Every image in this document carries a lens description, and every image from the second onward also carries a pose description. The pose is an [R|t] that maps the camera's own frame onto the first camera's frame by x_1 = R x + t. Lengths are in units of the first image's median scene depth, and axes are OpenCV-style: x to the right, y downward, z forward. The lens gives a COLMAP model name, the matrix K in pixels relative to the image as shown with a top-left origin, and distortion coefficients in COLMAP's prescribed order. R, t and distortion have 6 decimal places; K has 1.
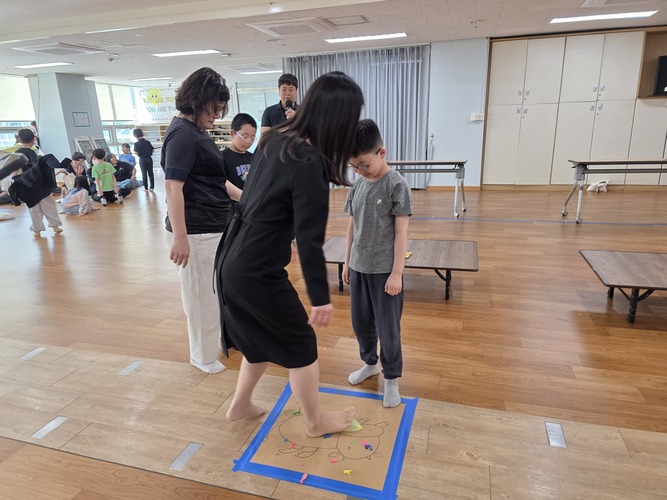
lens RADIAL K [[450.0, 0, 321.0], [0, 450.0, 255.4], [0, 0, 1]] dist [0.067341, -0.070753]
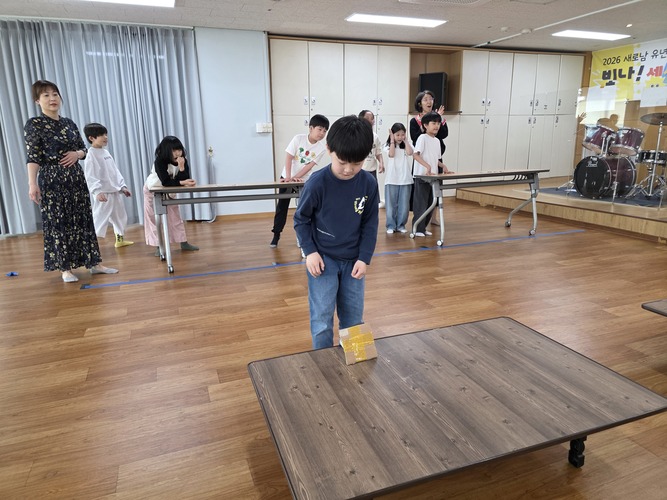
lens RADIAL K [[450.0, 0, 323.5], [0, 450.0, 240.7], [0, 0, 1]] dist [0.067341, -0.070753]
pose [[0.791367, -0.116997, 0.600042, -0.083434], [0.162484, 0.986467, -0.021948, -0.074843], [-0.589354, 0.114866, 0.799667, 0.332751]]
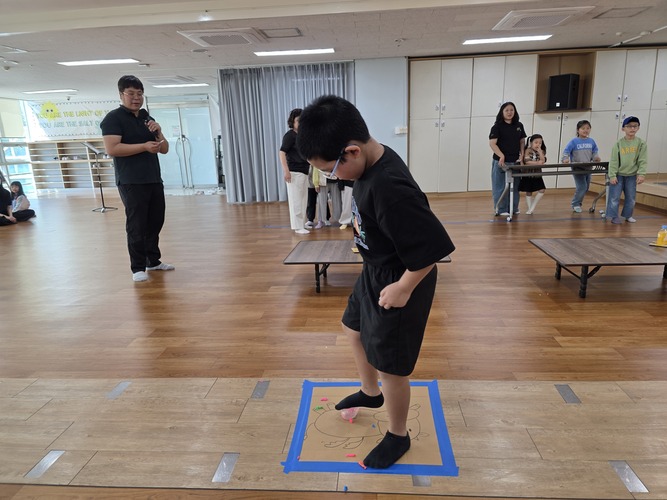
lens RADIAL K [[450.0, 0, 332.7], [0, 450.0, 259.4], [0, 0, 1]] dist [0.067341, -0.070753]
pose [[0.974653, -0.061401, 0.215129, -0.063079], [0.068501, 0.997320, -0.025695, 0.014664], [-0.212975, 0.039780, 0.976248, 0.009347]]
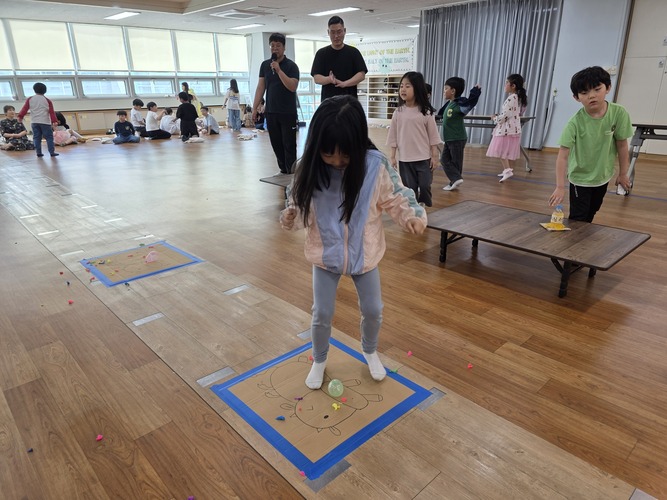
lens RADIAL K [[450.0, 0, 333.5], [0, 450.0, 248.6], [0, 0, 1]] dist [0.067341, -0.070753]
pose [[0.873782, 0.185348, -0.449612, 0.355887], [-0.149734, 0.982146, 0.113884, 0.011240], [0.462692, -0.032188, 0.885934, -0.036618]]
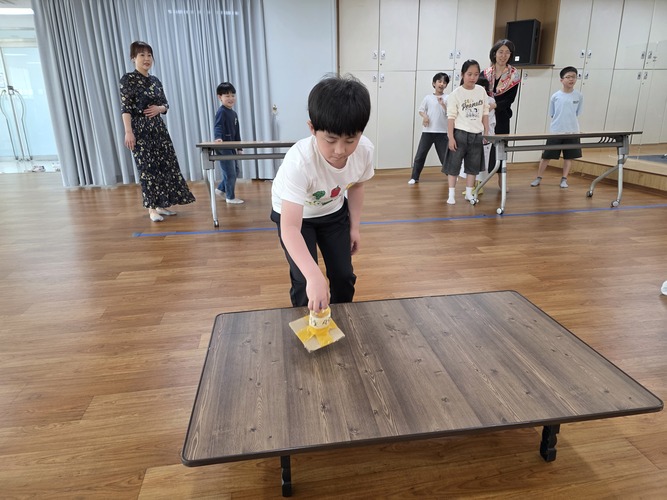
lens RADIAL K [[450.0, 0, 329.2], [0, 450.0, 244.2], [0, 0, 1]] dist [0.067341, -0.070753]
pose [[0.894962, -0.116143, 0.430759, -0.026920], [0.111379, 0.993113, 0.036361, -0.062227], [-0.432016, 0.015436, 0.901734, 0.313151]]
